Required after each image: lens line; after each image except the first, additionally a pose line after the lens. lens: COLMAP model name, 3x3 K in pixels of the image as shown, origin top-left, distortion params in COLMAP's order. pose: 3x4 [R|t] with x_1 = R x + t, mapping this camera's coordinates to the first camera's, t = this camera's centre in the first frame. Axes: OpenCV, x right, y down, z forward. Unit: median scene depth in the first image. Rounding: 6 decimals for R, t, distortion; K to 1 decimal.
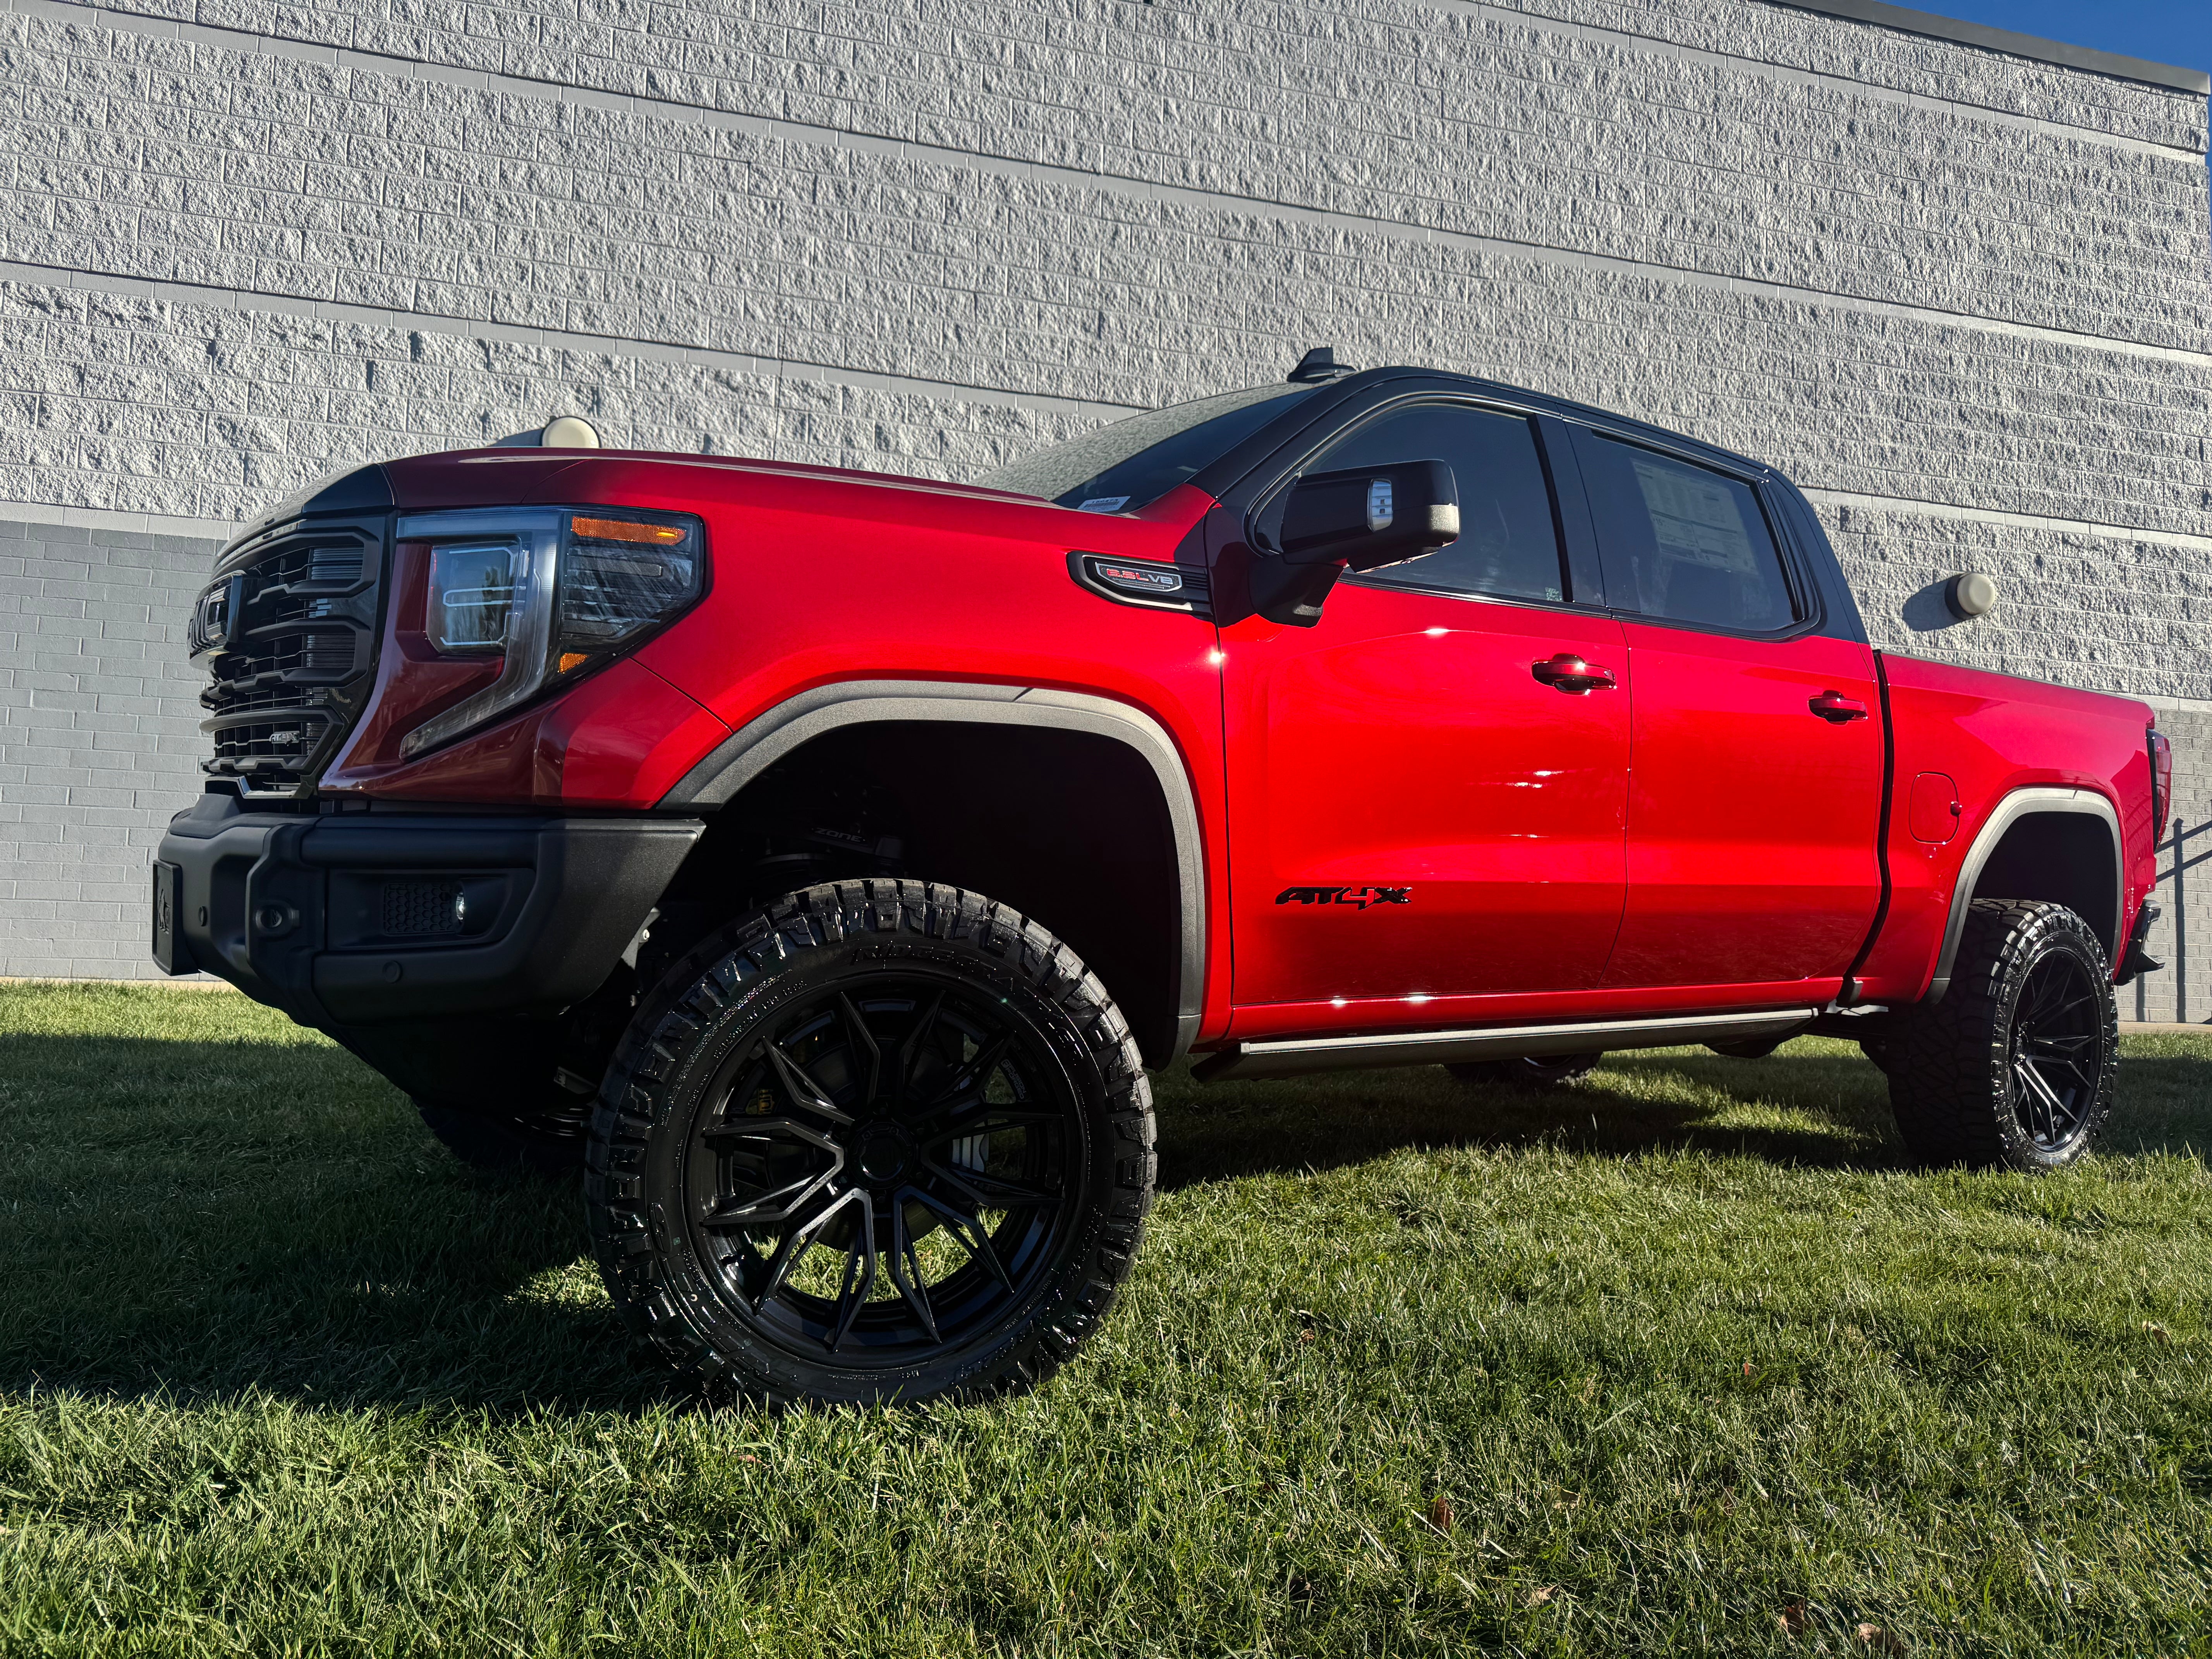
lens RADIAL K [[1589.0, 0, 1115.2], [0, 1589.0, 830.9], [0, 0, 1]] dist [0.019758, -0.022267]
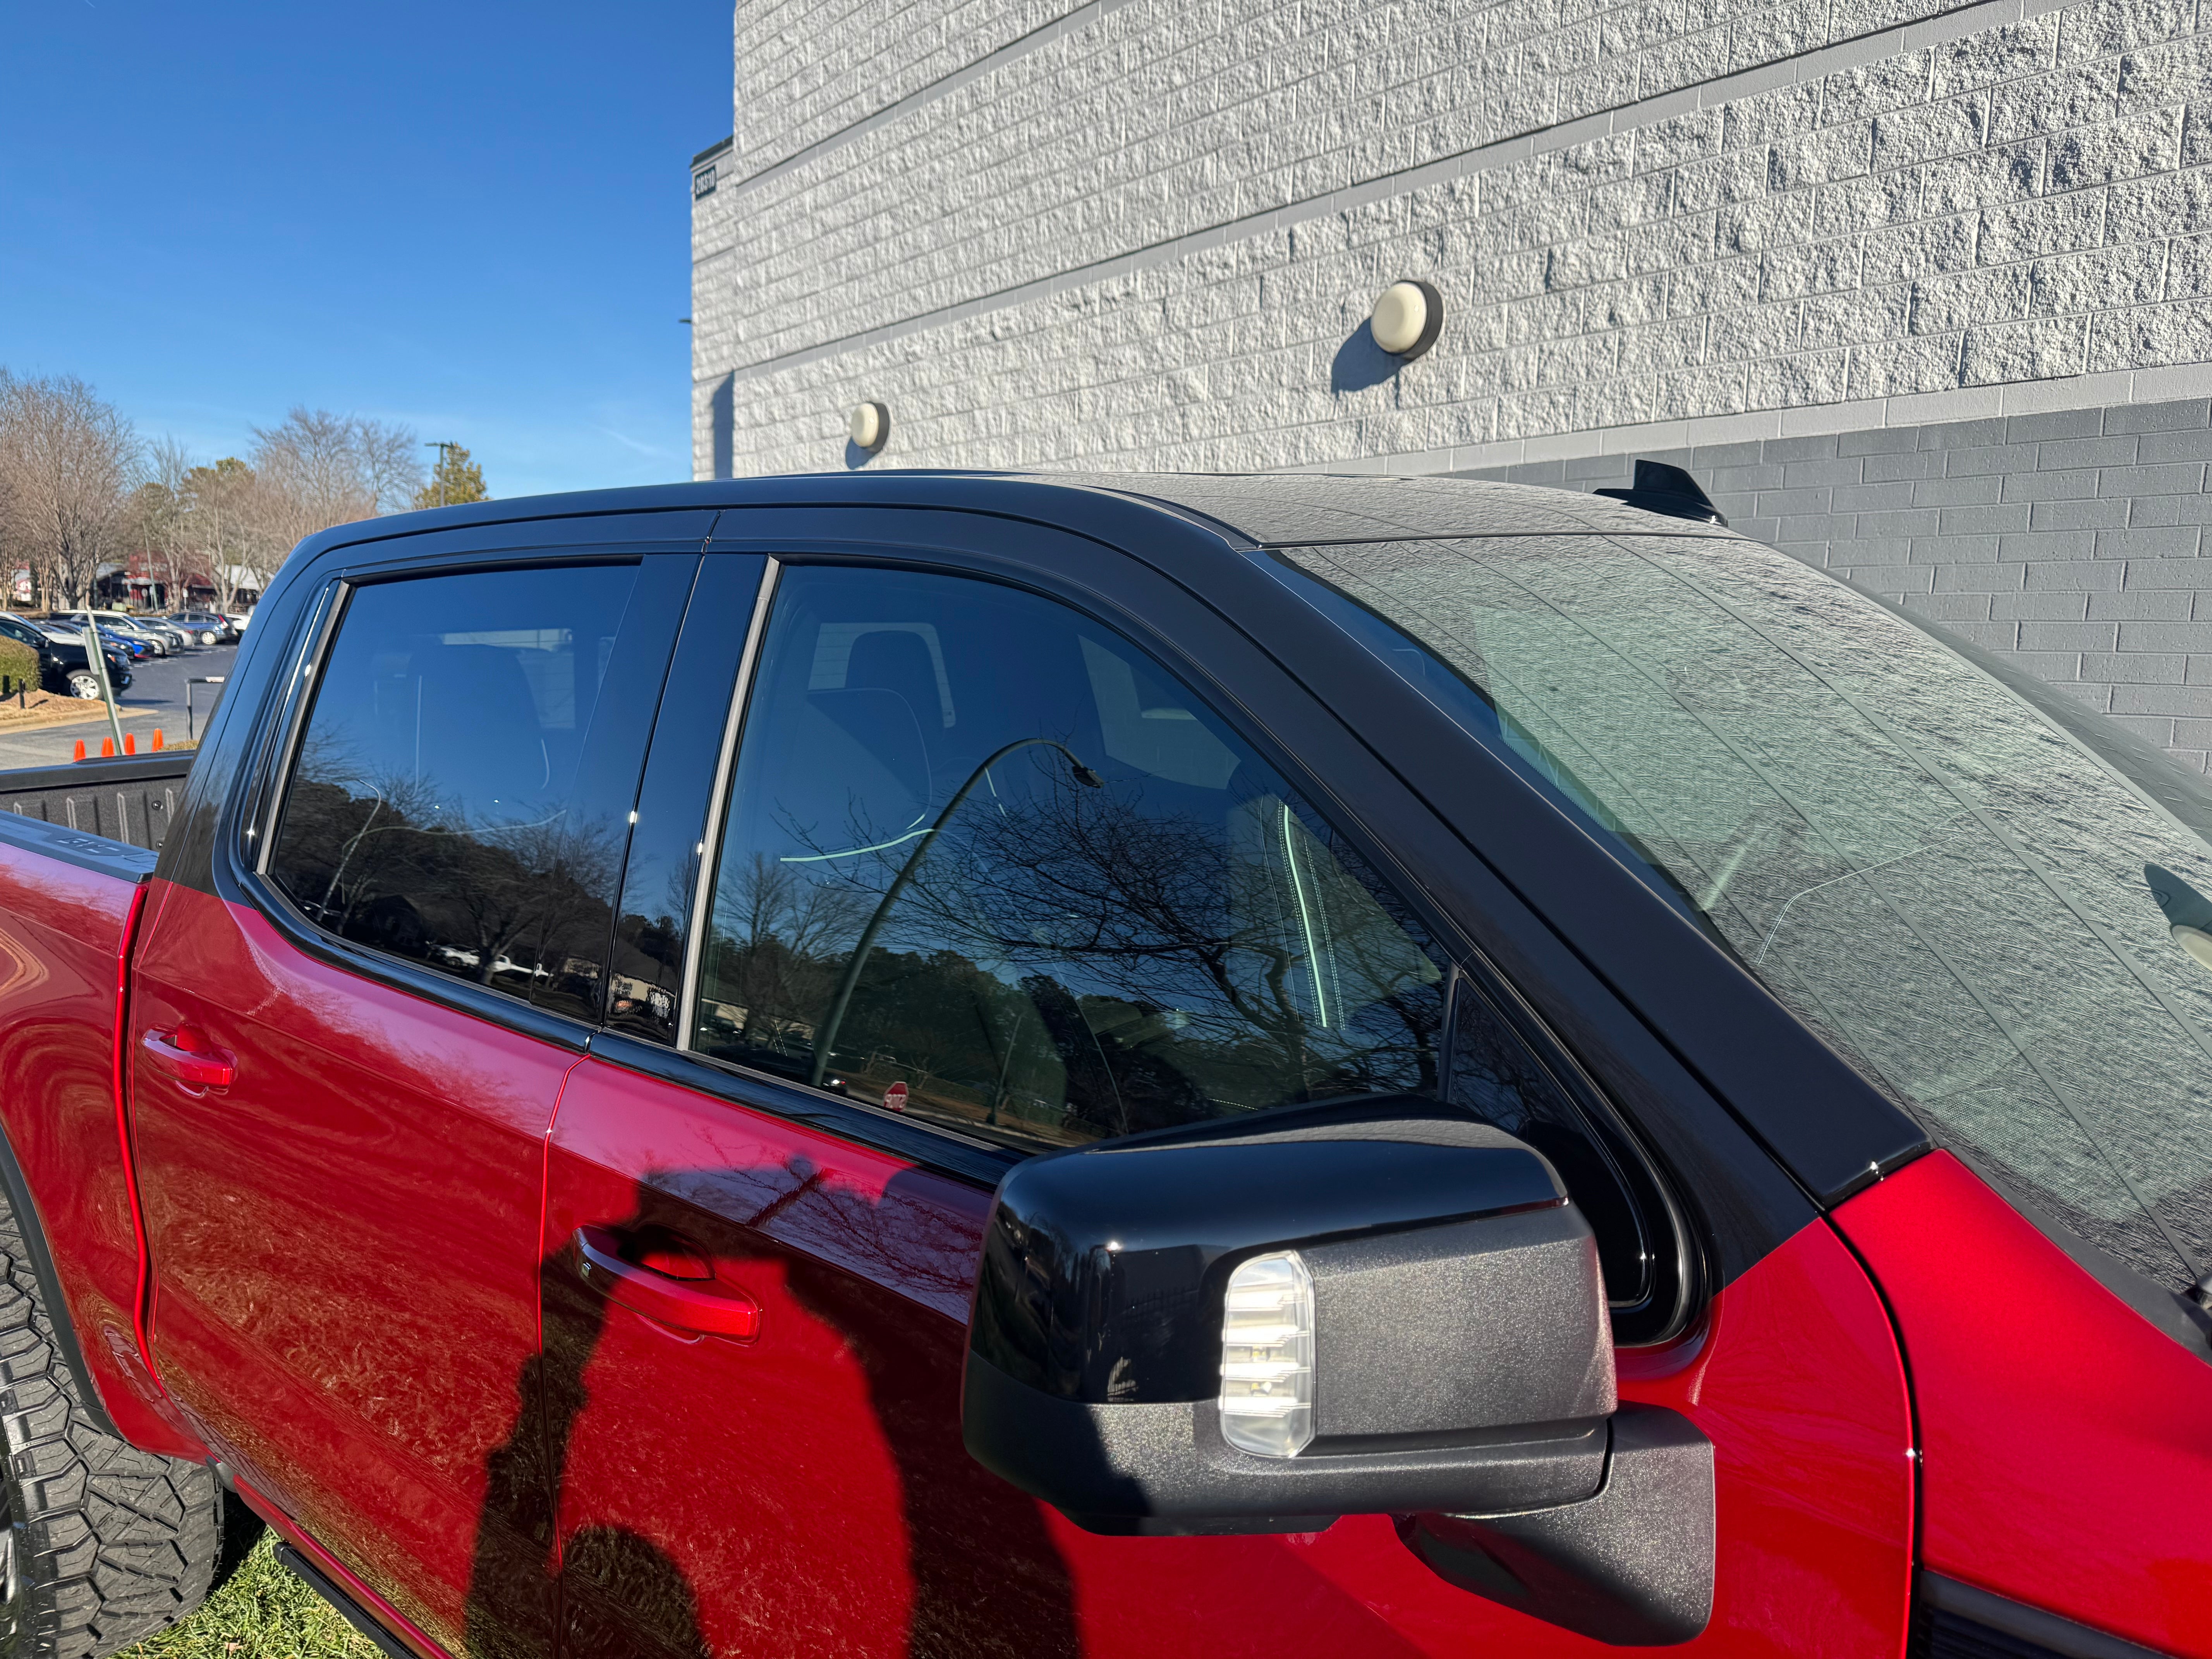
lens RADIAL K [[1589.0, 0, 1109.3], [0, 1589.0, 826.9], [0, 0, 1]] dist [0.019758, -0.022267]
pose [[0.372021, 0.082254, -0.924573, 0.354513], [0.065223, 0.991287, 0.114434, -0.083151], [0.925930, -0.102875, 0.363415, 0.513290]]
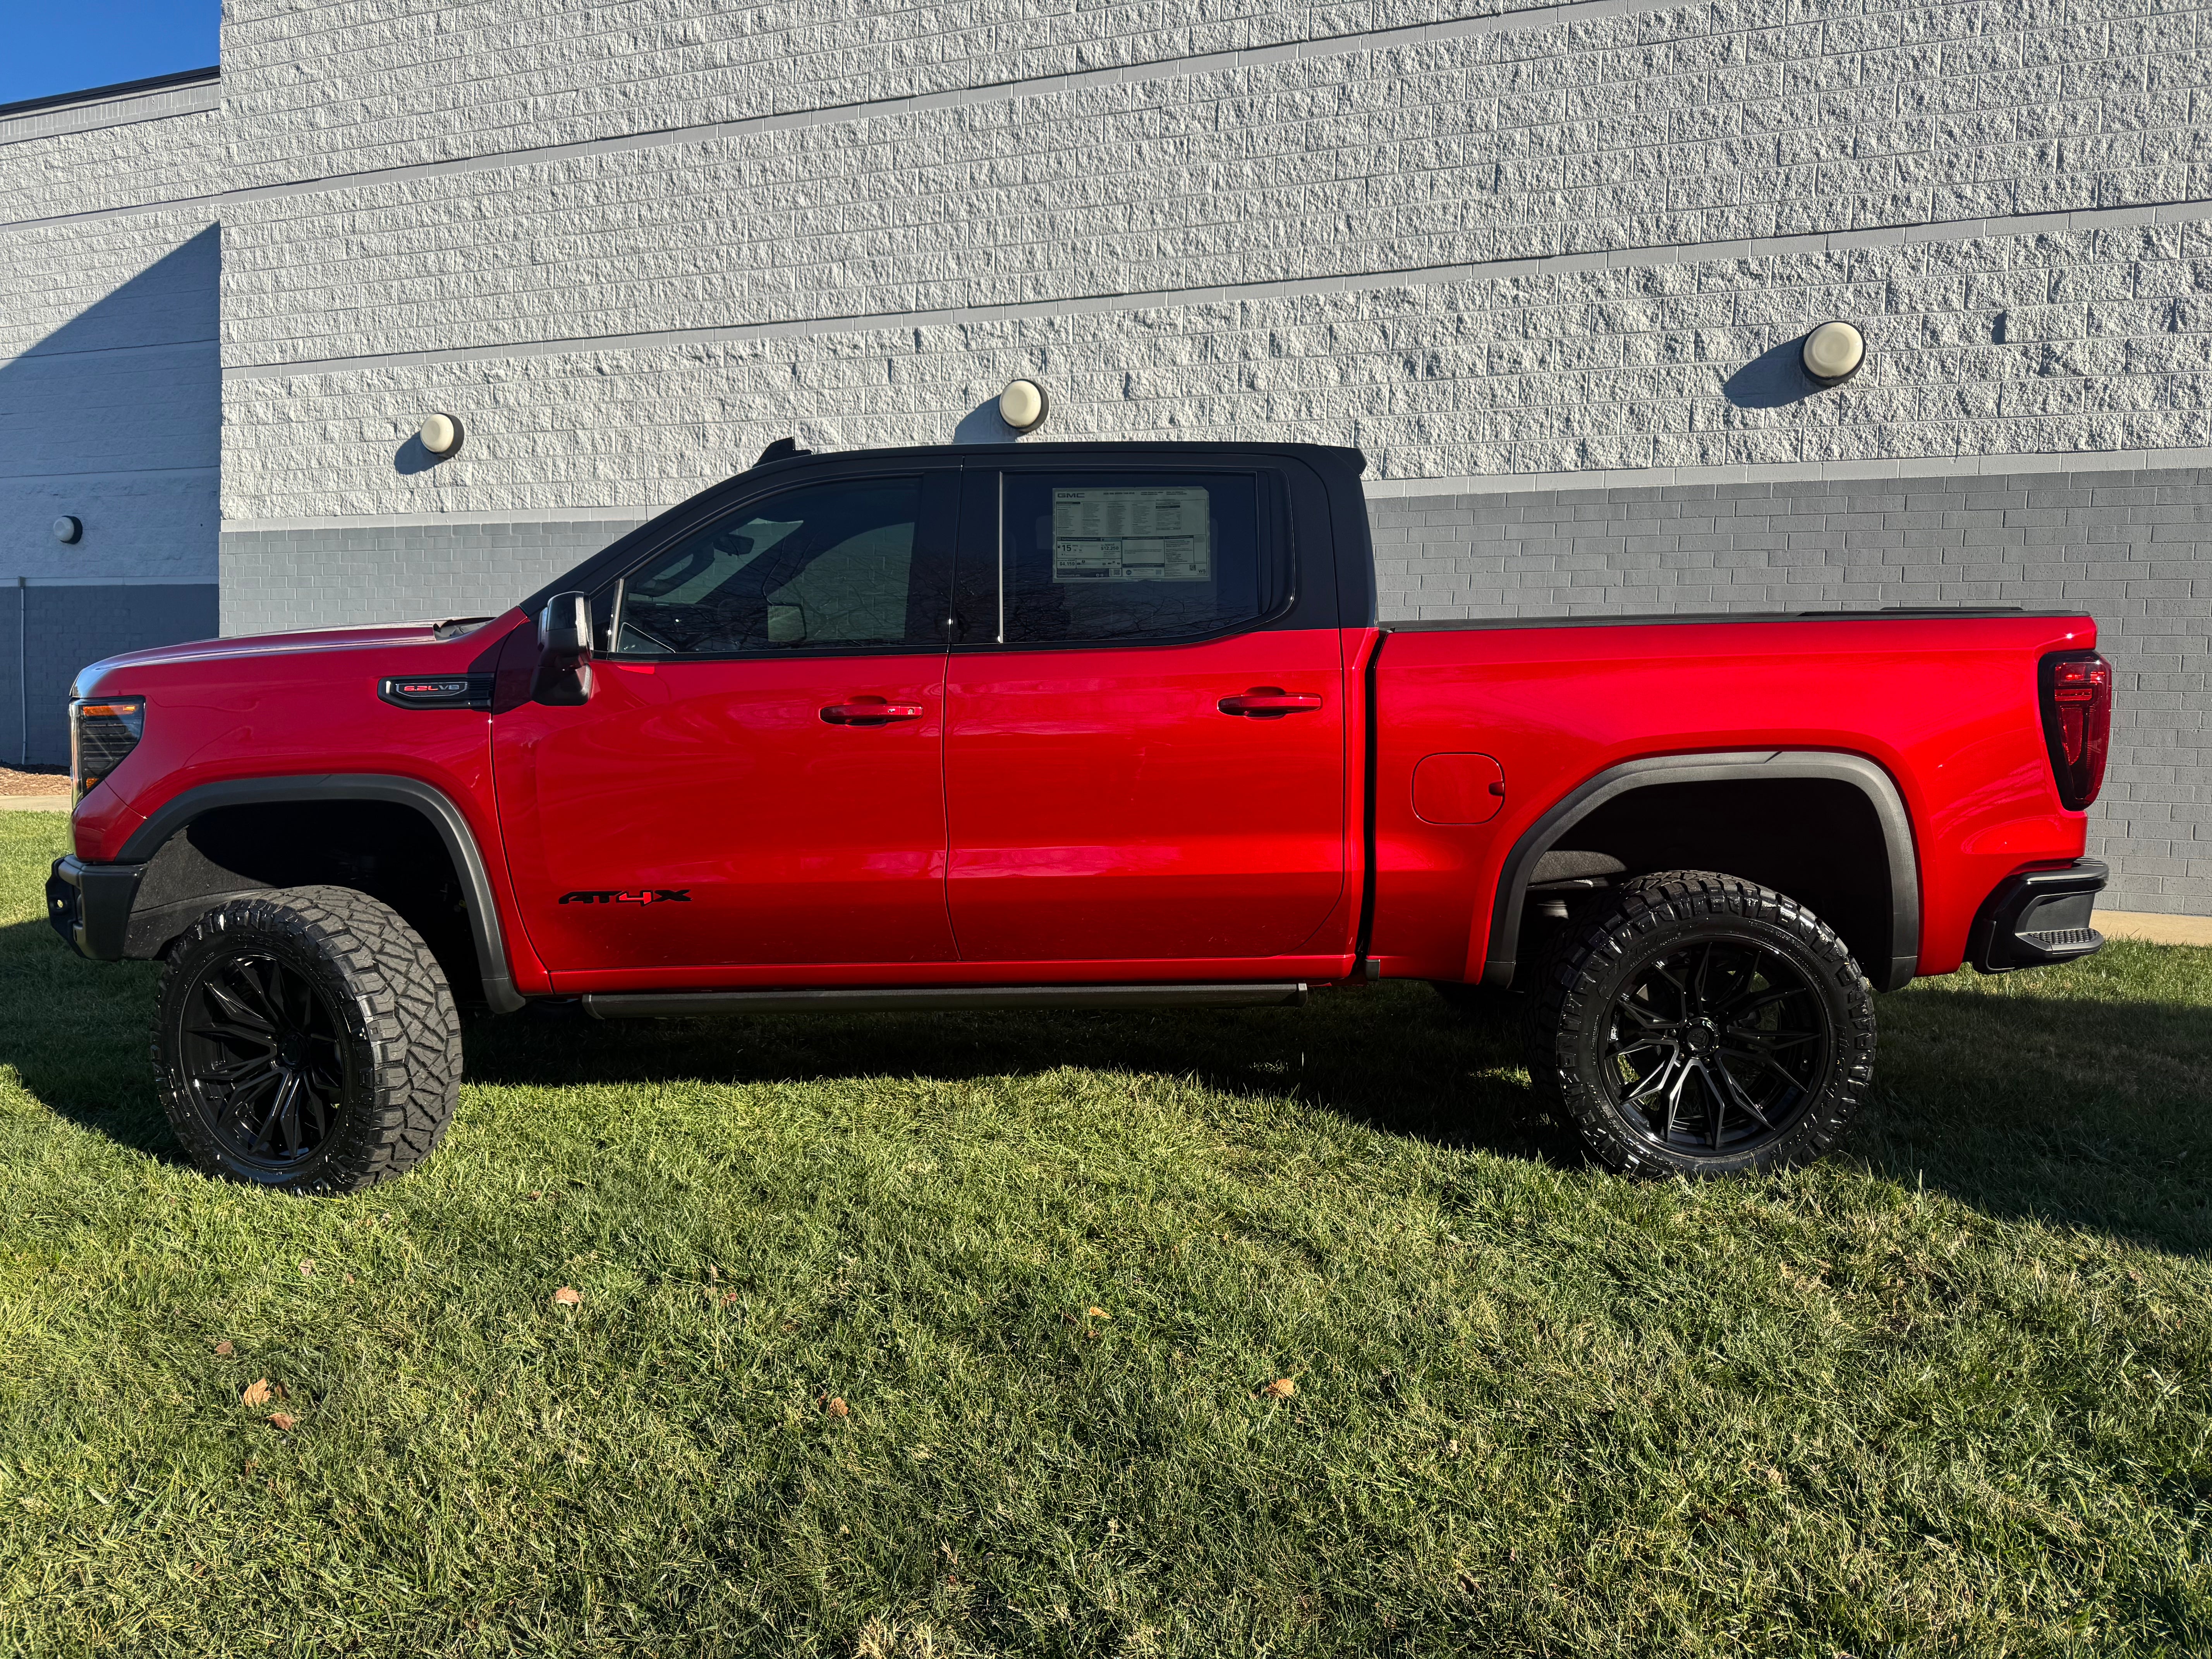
lens RADIAL K [[1589.0, 0, 1094.4], [0, 1589.0, 834.0], [0, 0, 1]] dist [0.019758, -0.022267]
pose [[0.794485, 0.030119, -0.606537, 0.417730], [0.048919, 0.992349, 0.113356, -0.049086], [0.605311, -0.119731, 0.786933, 0.048311]]
